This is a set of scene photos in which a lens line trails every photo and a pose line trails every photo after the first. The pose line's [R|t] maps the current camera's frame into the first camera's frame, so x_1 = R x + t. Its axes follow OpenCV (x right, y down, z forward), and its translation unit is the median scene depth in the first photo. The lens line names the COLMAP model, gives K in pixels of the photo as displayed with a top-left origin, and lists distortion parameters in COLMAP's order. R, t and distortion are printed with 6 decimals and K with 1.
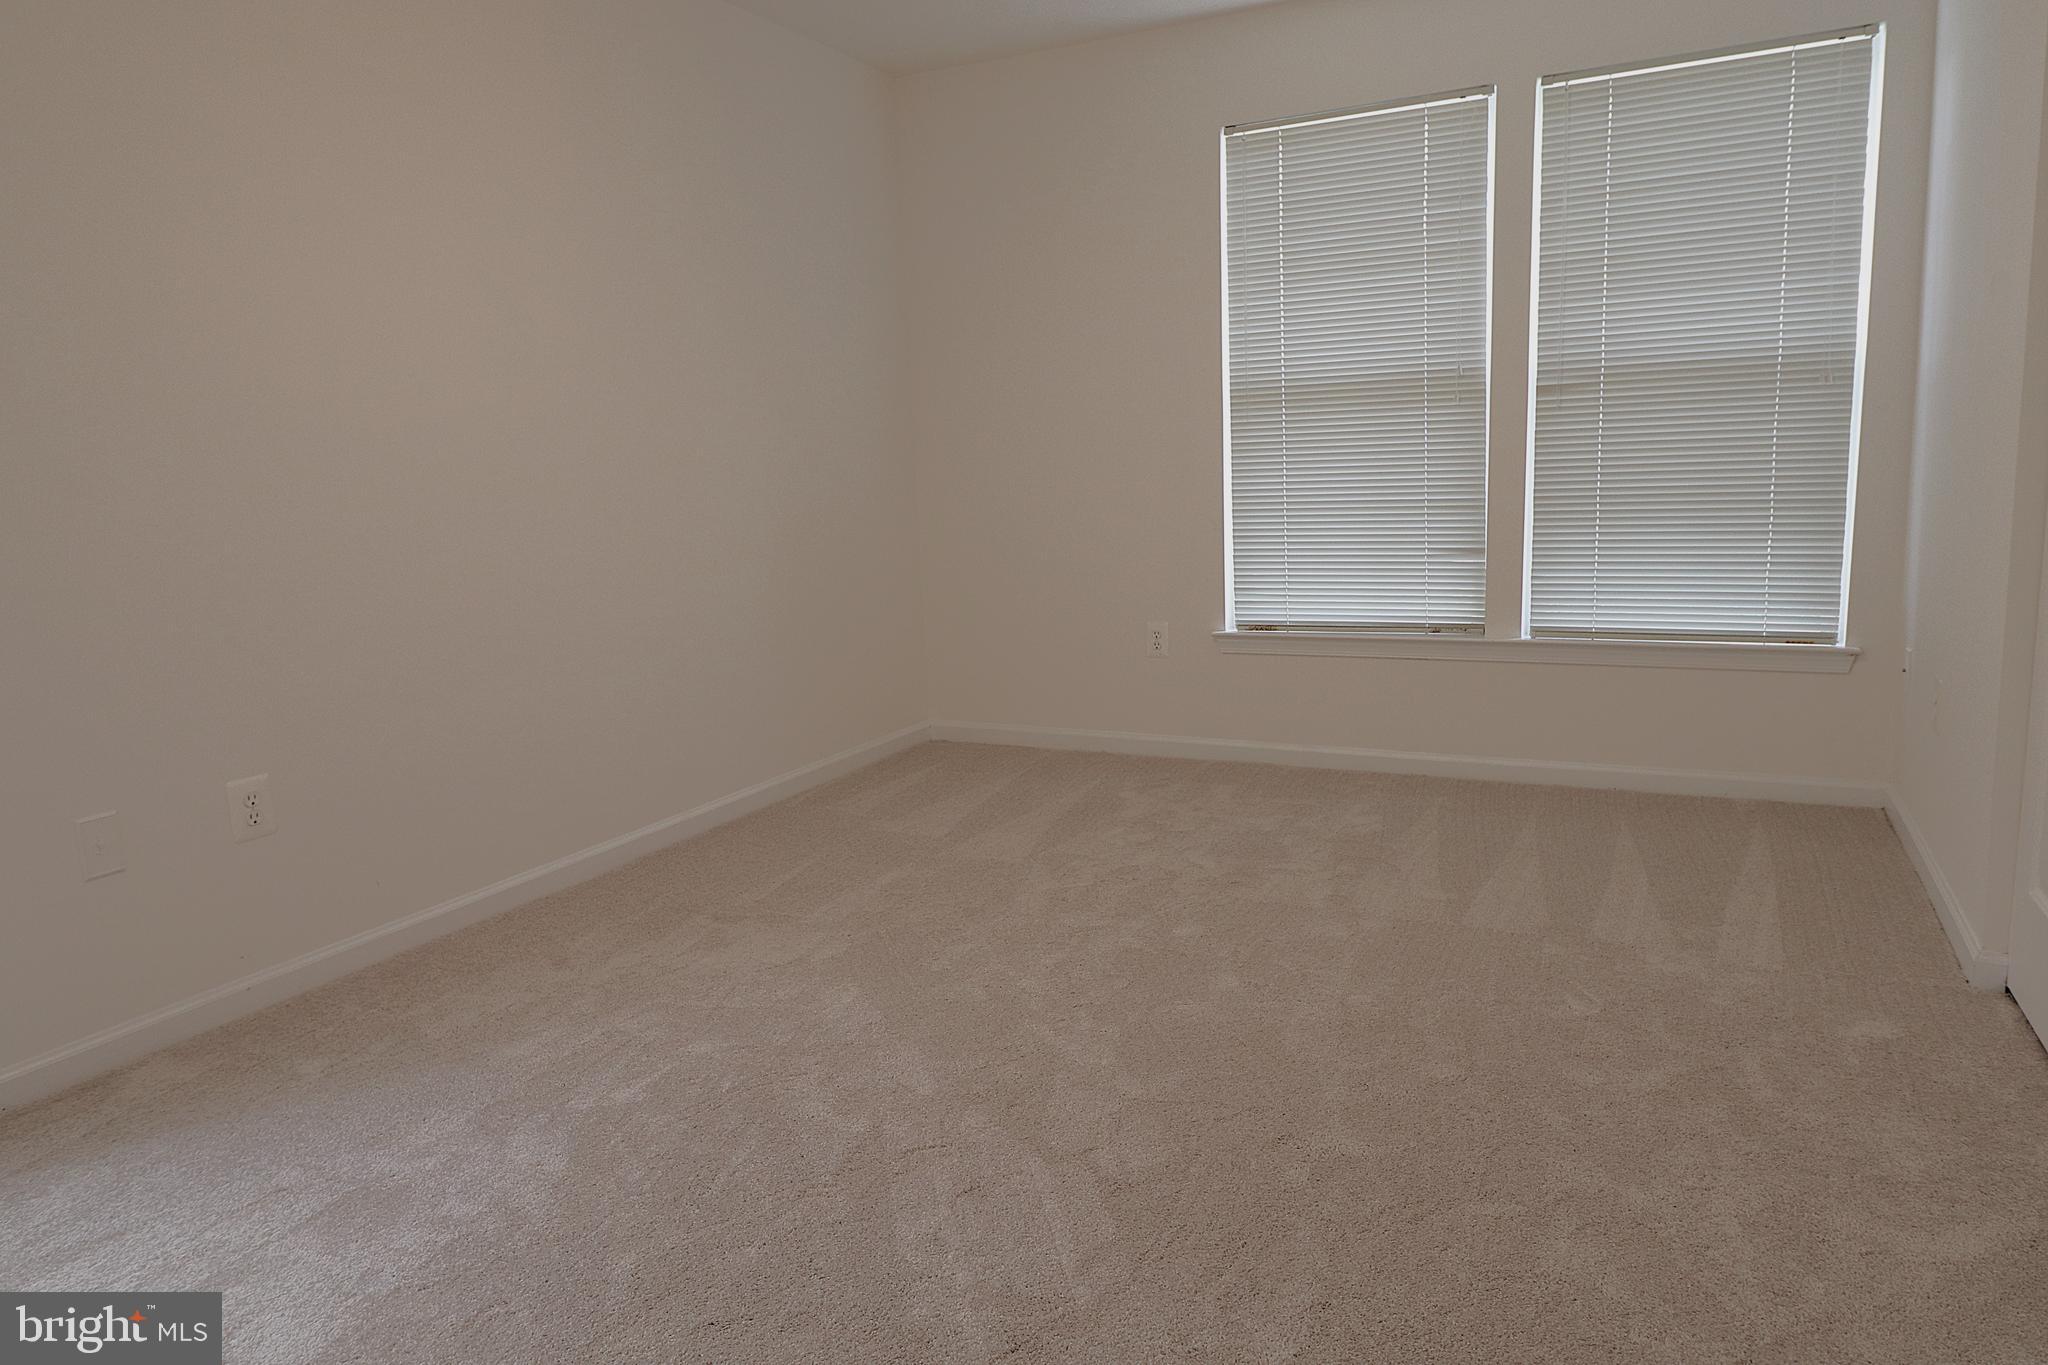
lens RADIAL K [[1298.8, 0, 1027.4], [0, 1298.8, 662.2], [0, 0, 1]] dist [0.005466, -0.007747]
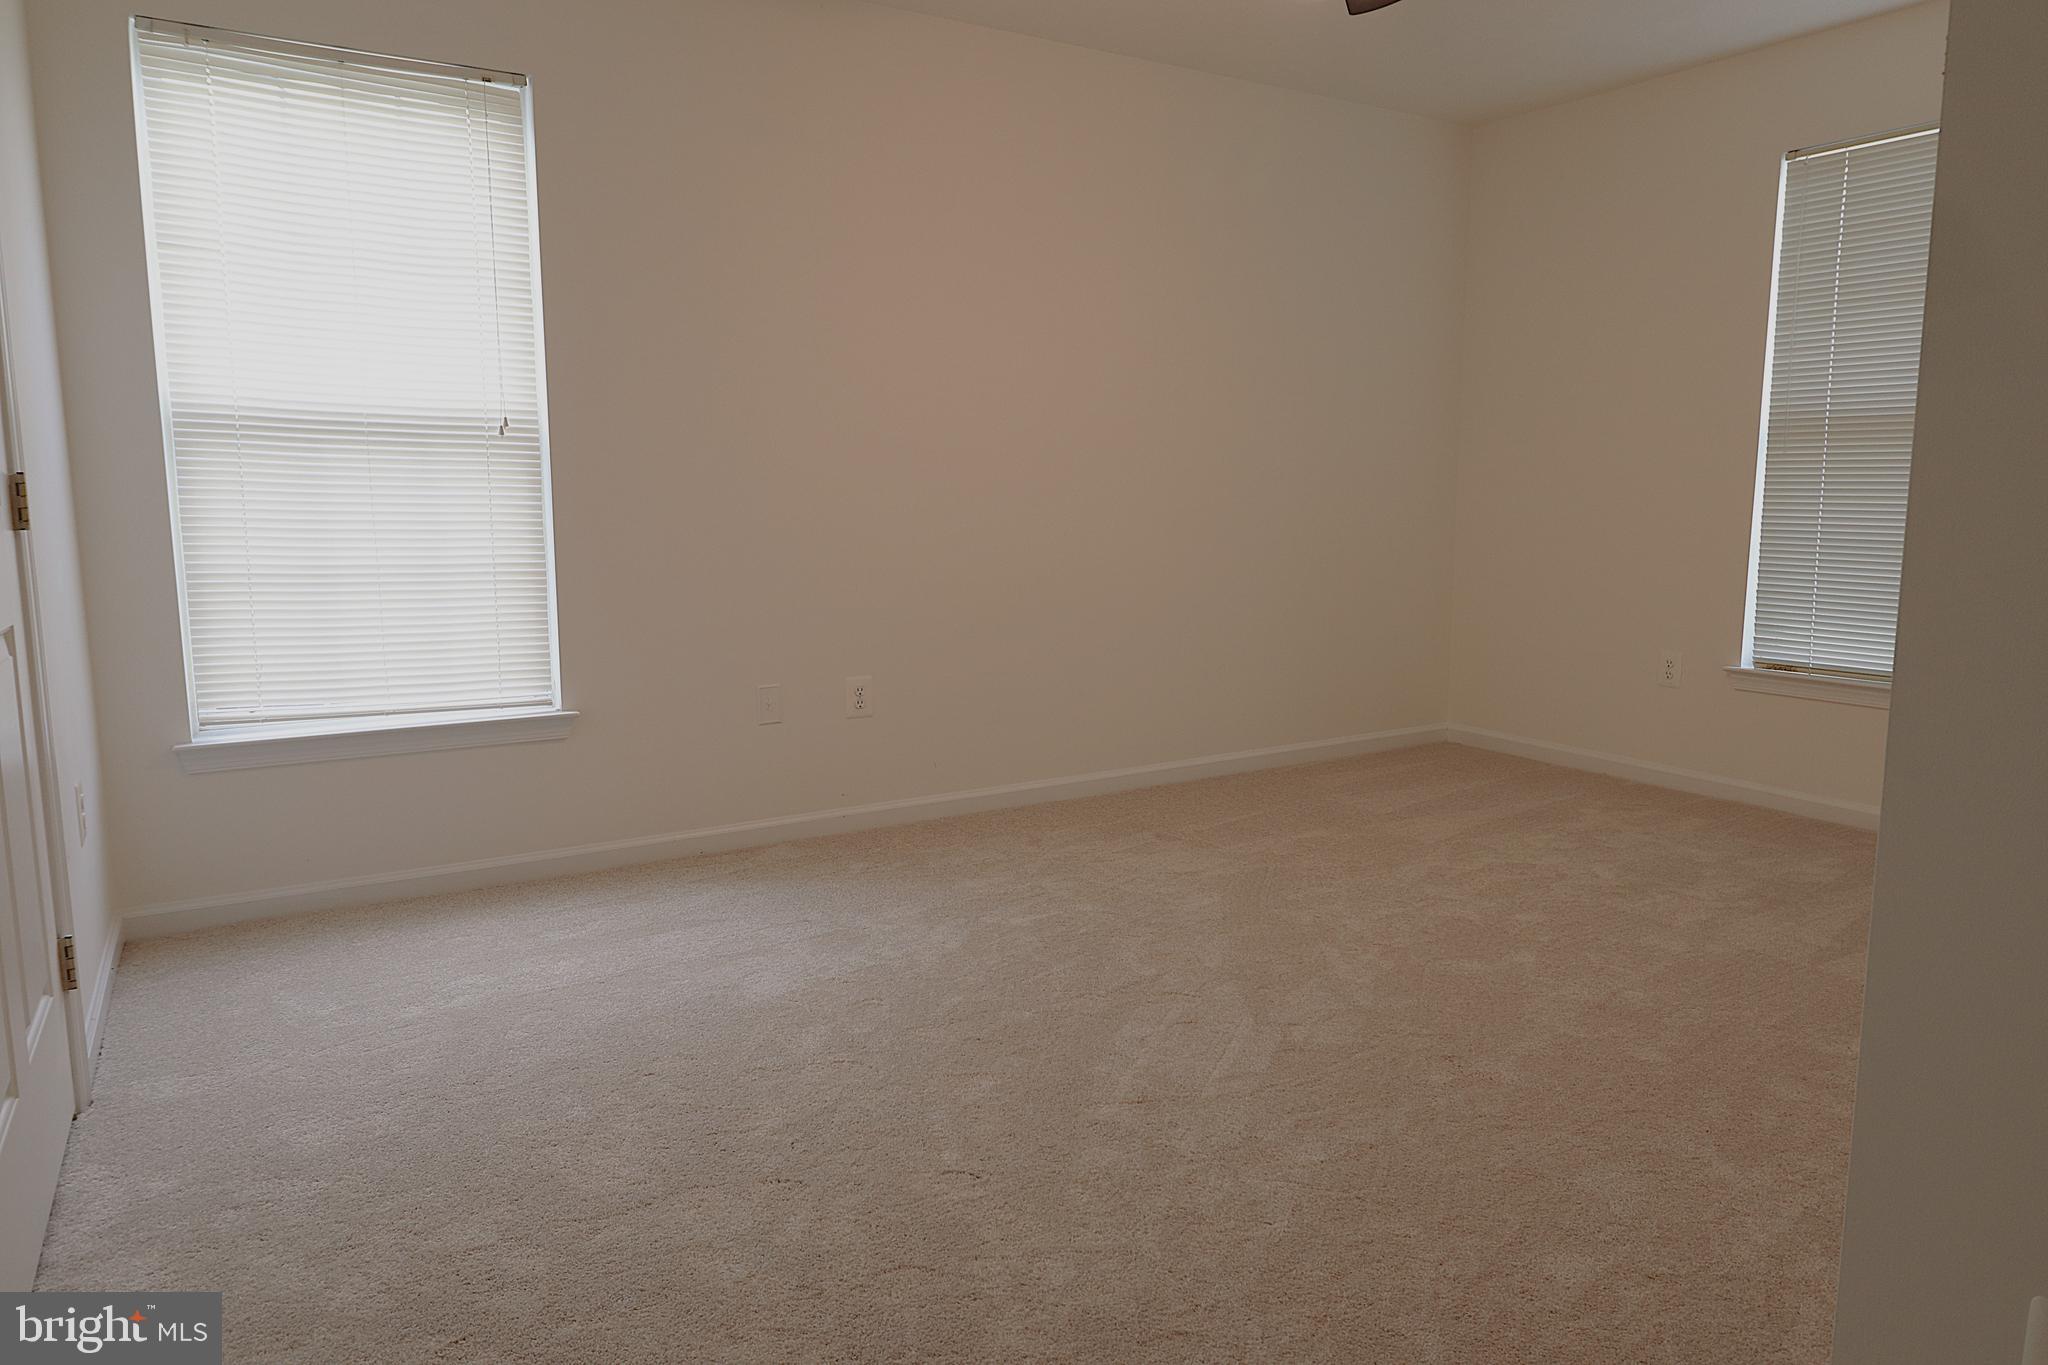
lens RADIAL K [[1302.1, 0, 1027.5], [0, 1302.1, 667.2], [0, 0, 1]] dist [-0.006169, -0.005356]
pose [[0.851071, 0.111711, -0.513028, 0.238530], [-0.112751, 0.993194, 0.029223, 0.009690], [0.512801, 0.032973, 0.857874, -0.131892]]
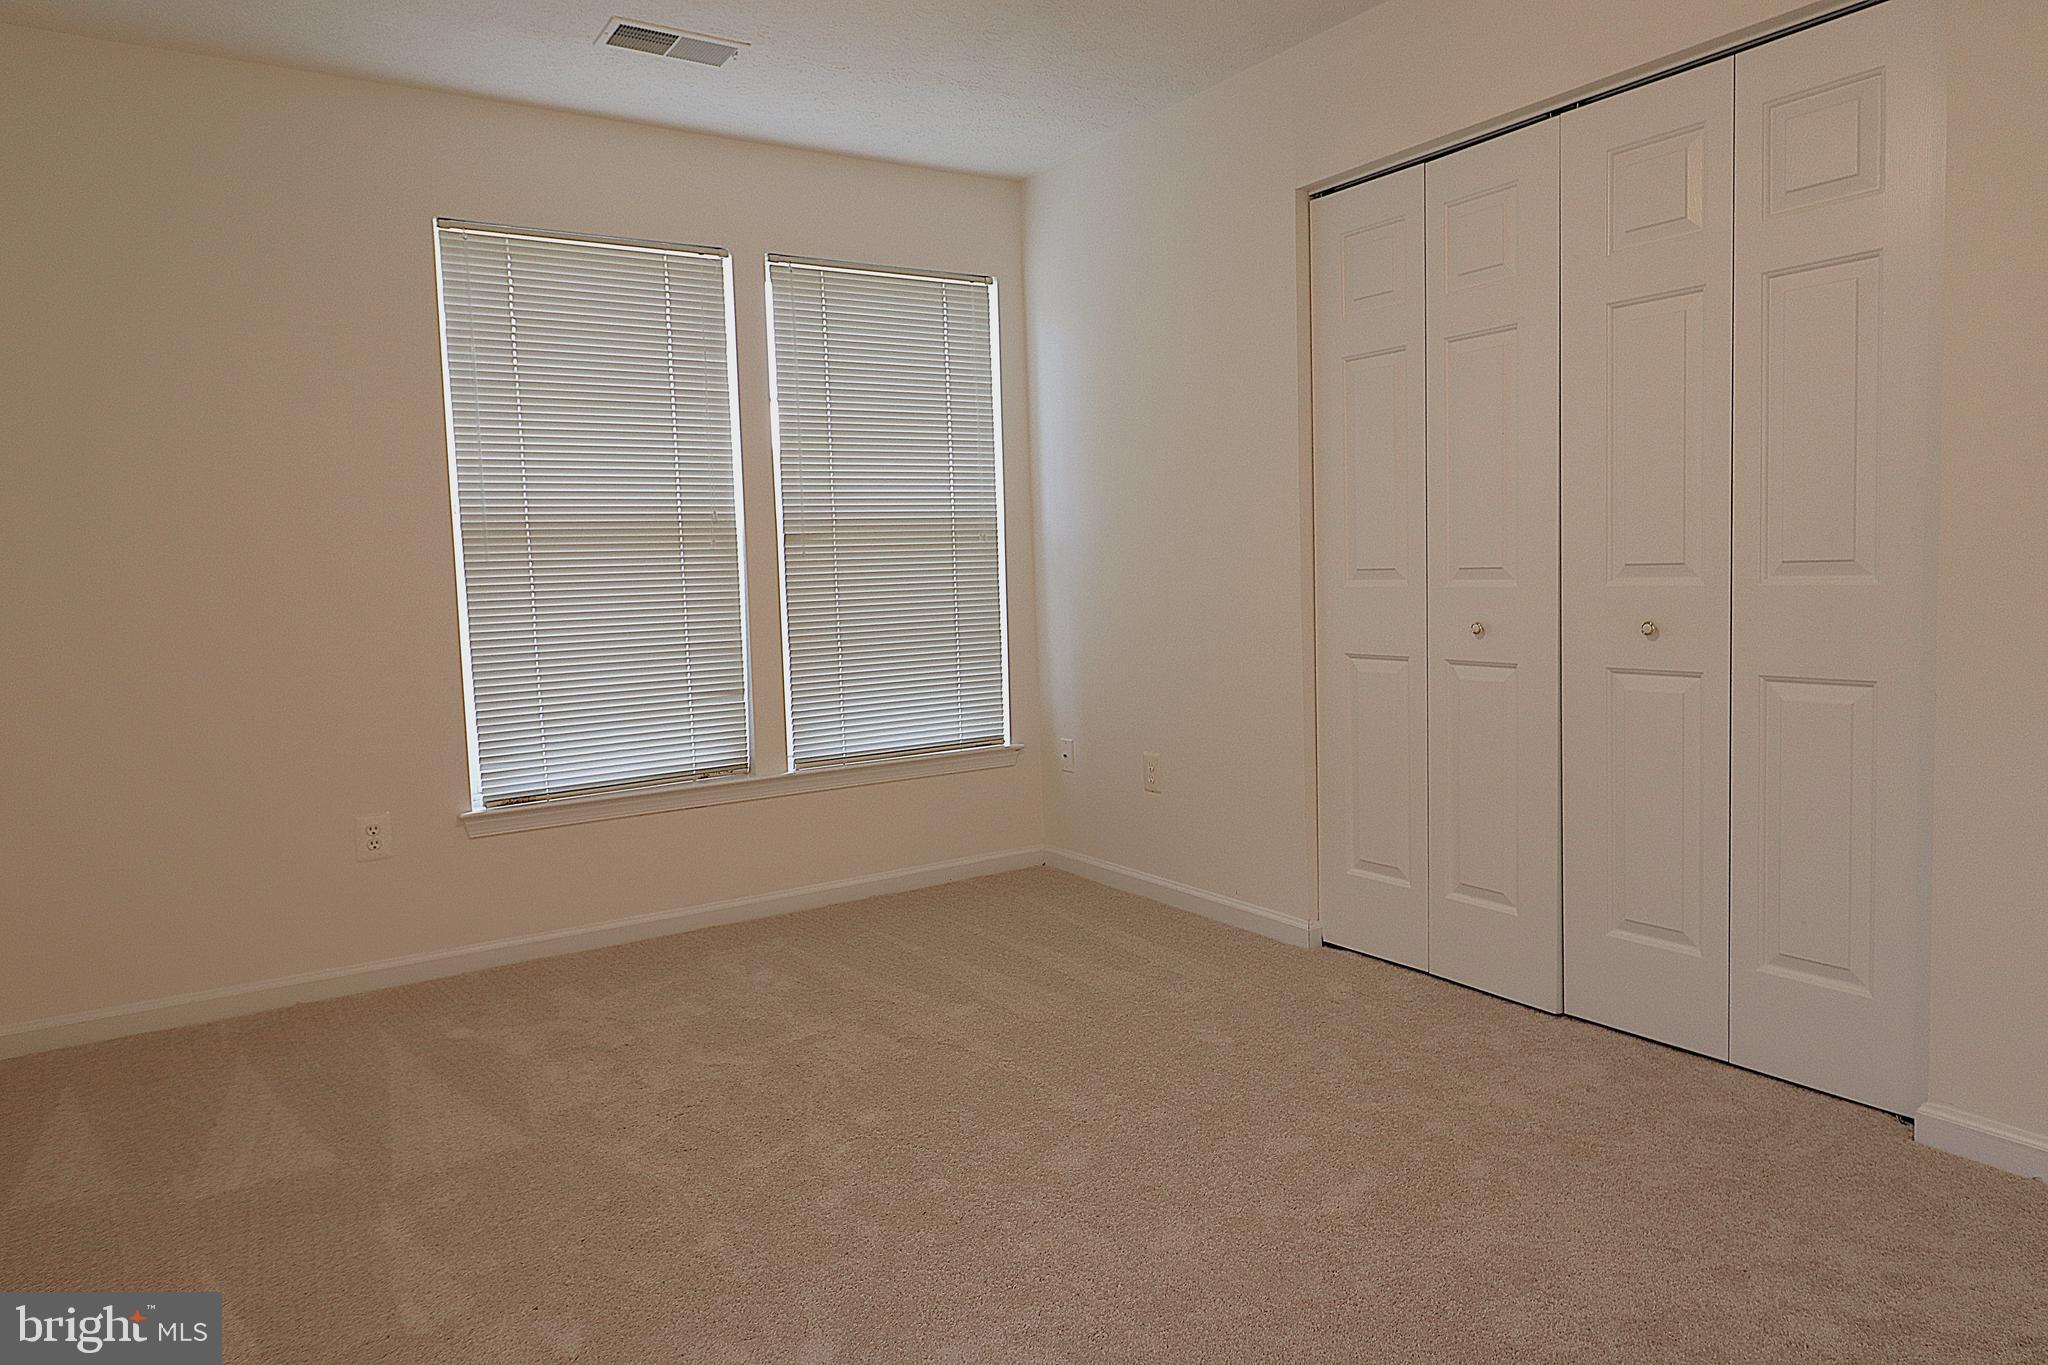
lens RADIAL K [[1298.8, 0, 1058.9], [0, 1298.8, 671.1], [0, 0, 1]] dist [0.005466, -0.007747]
pose [[0.492050, -0.052652, 0.868973, -0.457311], [0.145208, 0.989150, -0.022289, -0.047868], [-0.858372, 0.137150, 0.494356, 0.313841]]
